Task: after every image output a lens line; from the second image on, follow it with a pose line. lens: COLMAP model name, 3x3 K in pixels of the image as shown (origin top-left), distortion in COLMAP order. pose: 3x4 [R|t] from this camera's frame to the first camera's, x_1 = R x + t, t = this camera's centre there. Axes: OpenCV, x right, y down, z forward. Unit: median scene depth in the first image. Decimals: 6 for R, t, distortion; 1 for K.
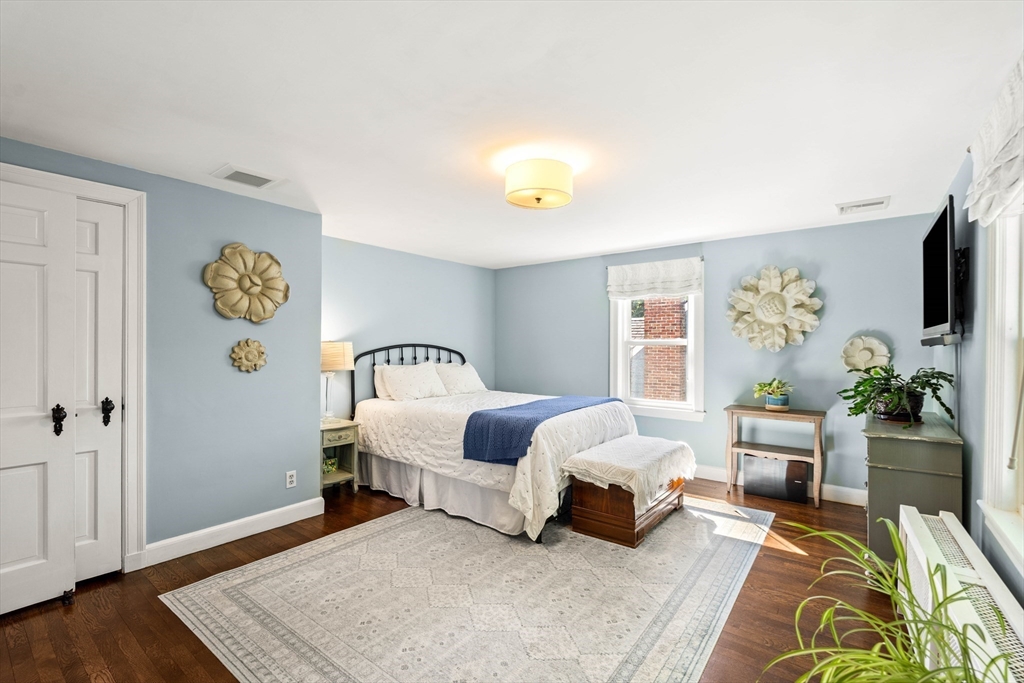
lens RADIAL K [[455.1, 0, 509.4], [0, 455.1, 348.0], [0, 0, 1]] dist [-0.004723, -0.001080]
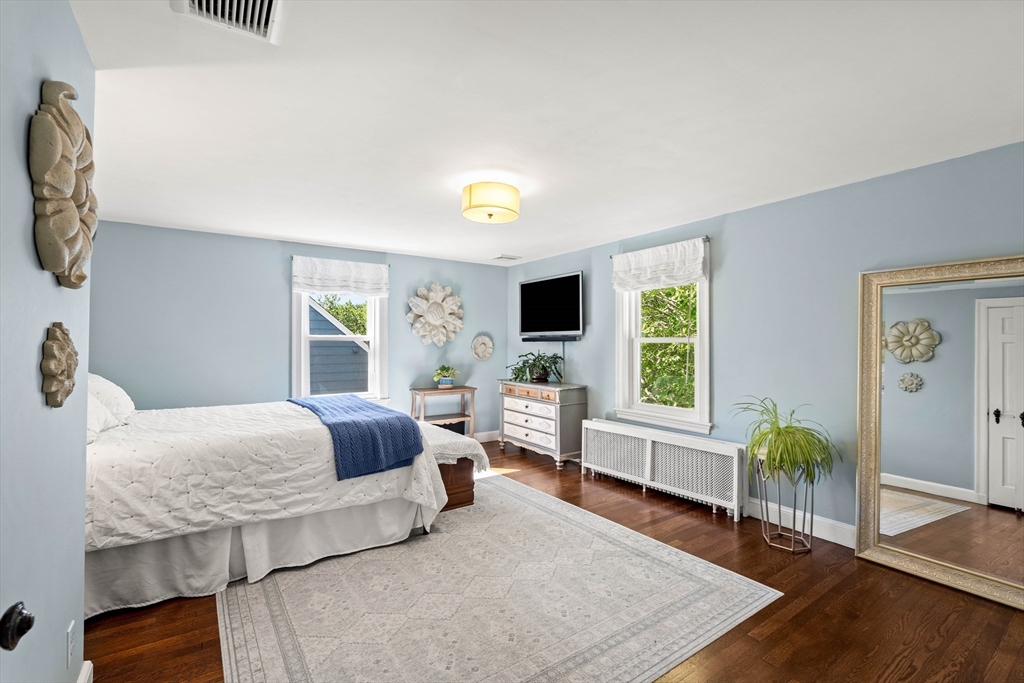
lens RADIAL K [[455.1, 0, 509.9], [0, 455.1, 337.9], [0, 0, 1]] dist [-0.004723, -0.001080]
pose [[0.301876, 0.006670, 0.953324, -0.682482], [0.003087, 0.999963, -0.007973, -0.004474], [-0.953342, 0.005349, 0.301845, 0.401110]]
